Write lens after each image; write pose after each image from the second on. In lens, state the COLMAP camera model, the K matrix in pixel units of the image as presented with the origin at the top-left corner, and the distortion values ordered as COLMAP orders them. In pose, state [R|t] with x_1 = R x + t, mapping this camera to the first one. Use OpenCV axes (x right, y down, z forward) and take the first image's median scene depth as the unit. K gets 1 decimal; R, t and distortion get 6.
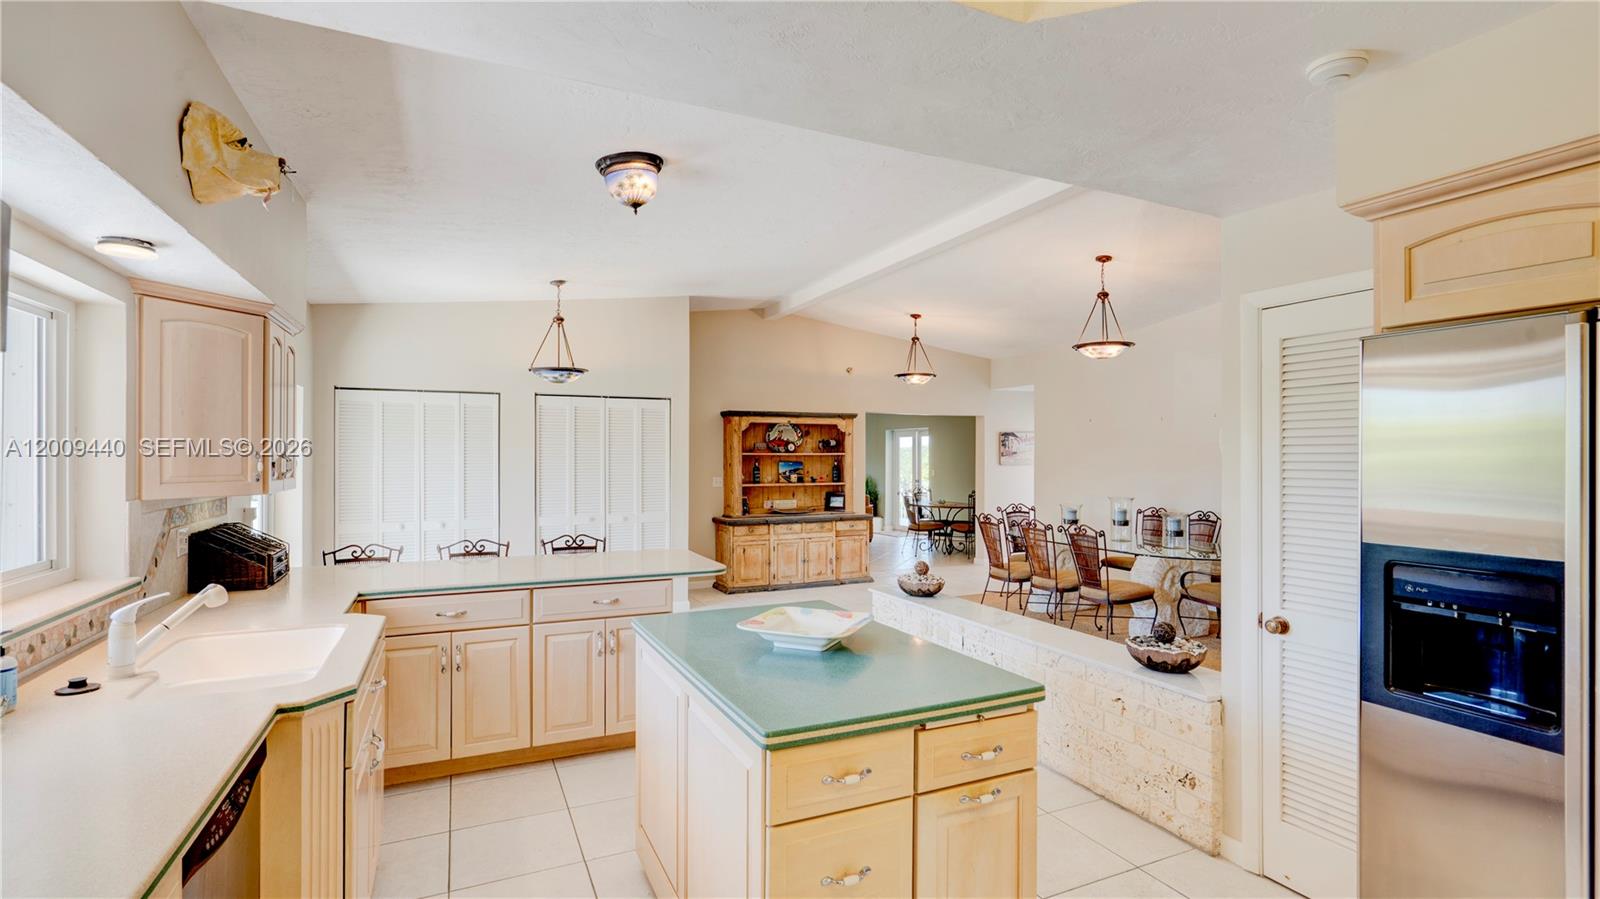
lens RADIAL K [[738.3, 0, 799.9], [0, 738.3, 455.2], [0, 0, 1]] dist [-0.002720, -0.000114]
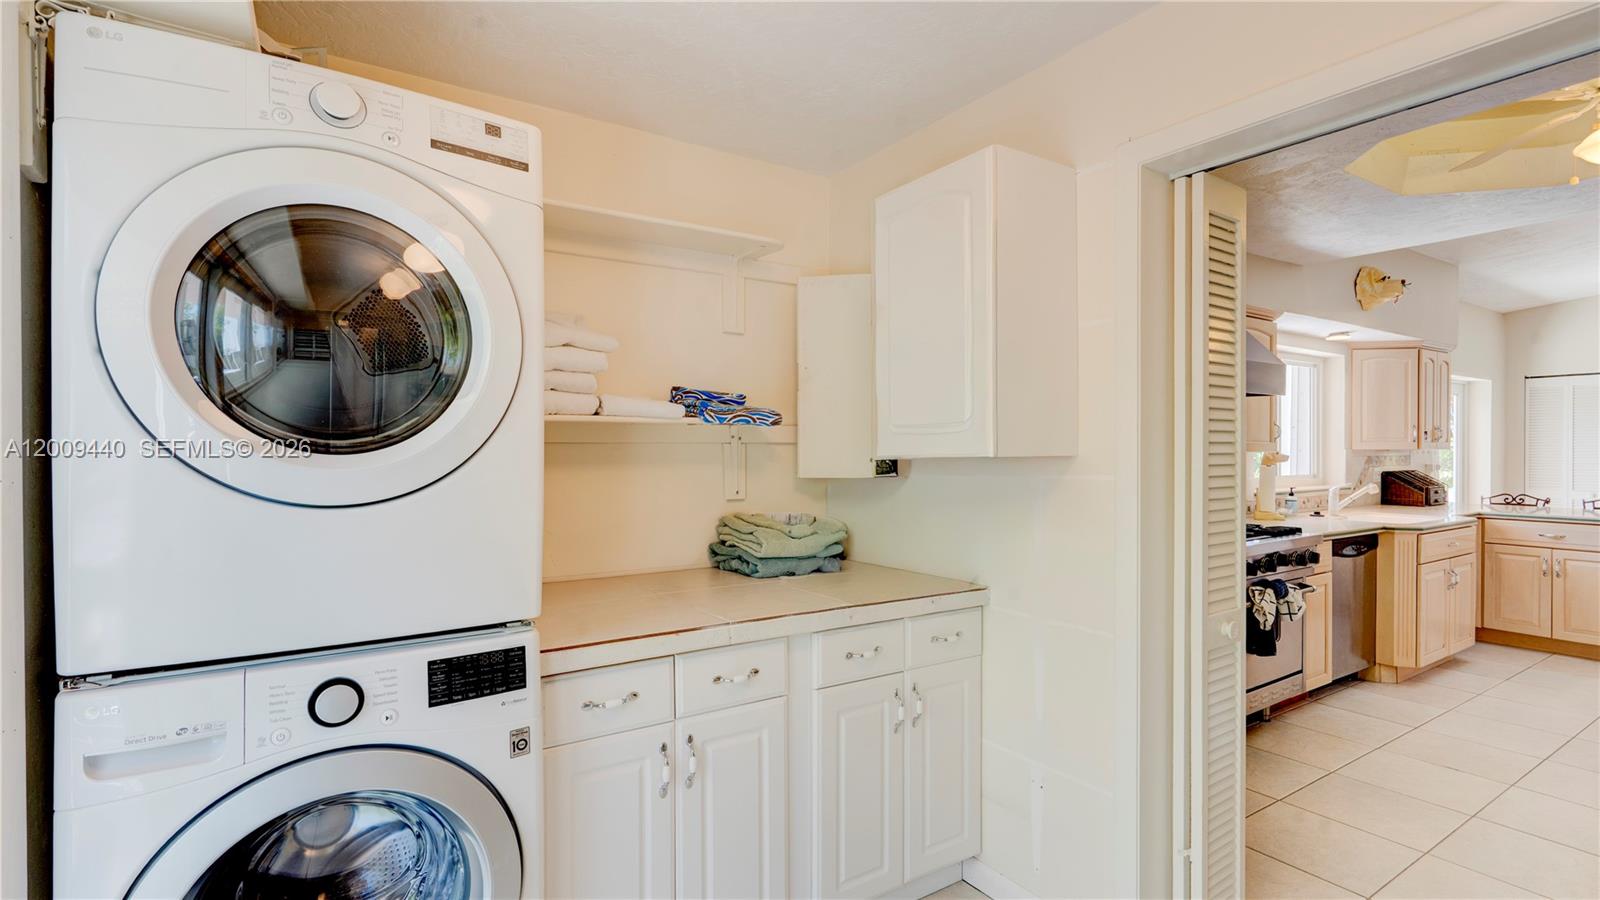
lens RADIAL K [[738.3, 0, 813.9], [0, 738.3, 448.2], [0, 0, 1]] dist [-0.002720, -0.000114]
pose [[0.144995, 0.000754, -0.989432, 0.766226], [0.000759, 0.999999, 0.000873, 0.045515], [0.989432, -0.000877, 0.144994, -0.649107]]
